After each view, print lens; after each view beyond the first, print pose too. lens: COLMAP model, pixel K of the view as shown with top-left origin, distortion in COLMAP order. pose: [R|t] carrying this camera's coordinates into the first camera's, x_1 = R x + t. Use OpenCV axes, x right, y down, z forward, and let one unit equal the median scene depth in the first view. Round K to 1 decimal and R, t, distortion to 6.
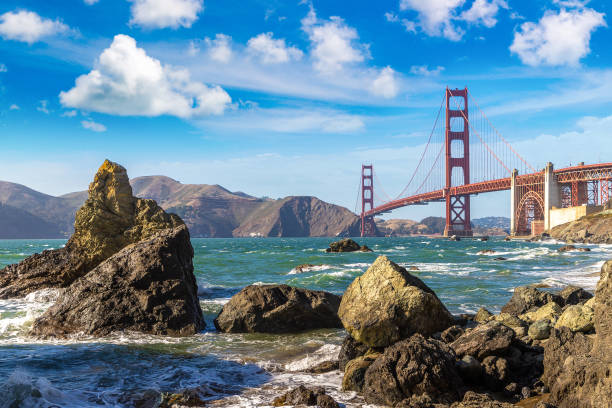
lens RADIAL K [[835.9, 0, 275.2], [0, 835.9, 211.8], [0, 0, 1]] dist [0.018318, -0.049322]
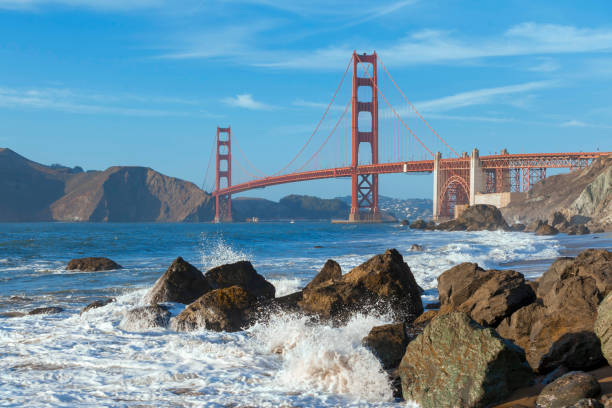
lens RADIAL K [[1253.0, 0, 307.1], [0, 1253.0, 204.2], [0, 0, 1]] dist [-0.148741, -0.020716]
pose [[0.977231, 0.006326, 0.212084, -0.121547], [-0.009648, 0.999846, 0.014633, -0.006941], [-0.211959, -0.016346, 0.977142, -0.278812]]
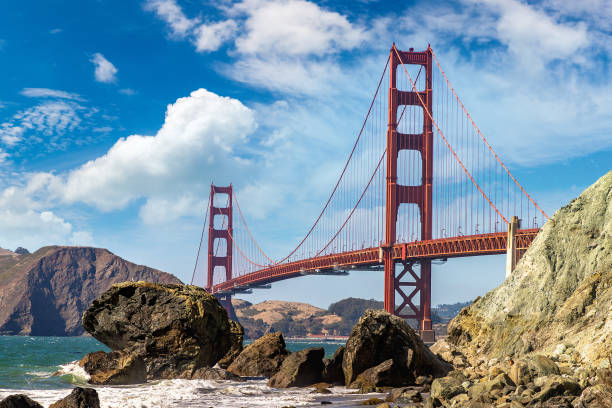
lens RADIAL K [[1885.2, 0, 306.6], [0, 1885.2, 204.1], [0, 0, 1]] dist [0.111089, -0.622286]
pose [[0.986601, 0.034637, 0.159435, -0.024048], [-0.028156, 0.998690, -0.042736, -0.003039], [-0.160706, 0.037674, 0.986283, -0.110580]]
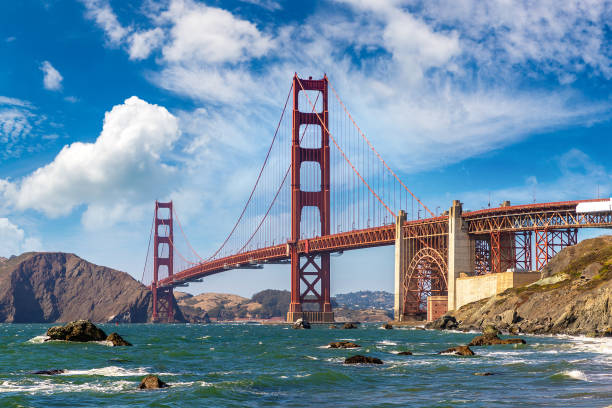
lens RADIAL K [[1397.2, 0, 305.0], [0, 1397.2, 204.0], [0, 0, 1]] dist [0.052285, 0.000761]
pose [[0.978162, 0.021849, 0.206693, 0.005930], [-0.010460, 0.998374, -0.056035, 0.001105], [-0.207581, 0.052649, 0.976800, 0.017712]]
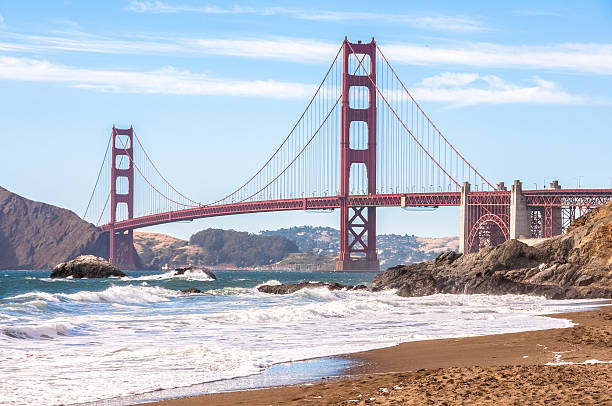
lens RADIAL K [[2102.6, 0, 305.7], [0, 2102.6, 203.5], [0, 0, 1]] dist [0.940468, -0.450303]
pose [[0.965525, 0.020238, 0.259521, -0.243843], [-0.019818, 0.999795, -0.004234, -0.014648], [-0.259553, -0.001055, 0.965728, -0.563286]]
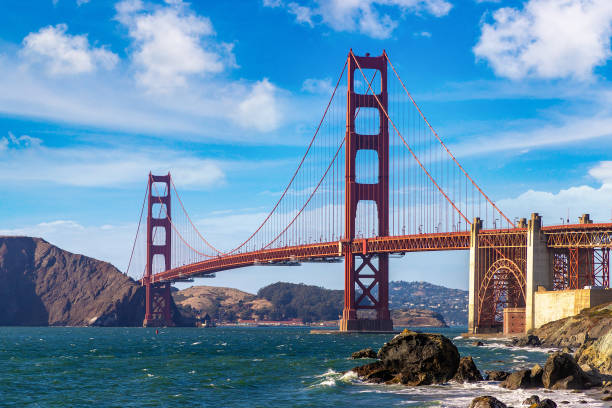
lens RADIAL K [[1966.6, 0, 305.5], [0, 1966.6, 203.7], [0, 0, 1]] dist [0.088724, -0.159091]
pose [[0.978585, 0.022814, 0.204574, -0.077193], [-0.016606, 0.999350, -0.032011, -0.010751], [-0.205171, 0.027928, 0.978328, -0.219653]]
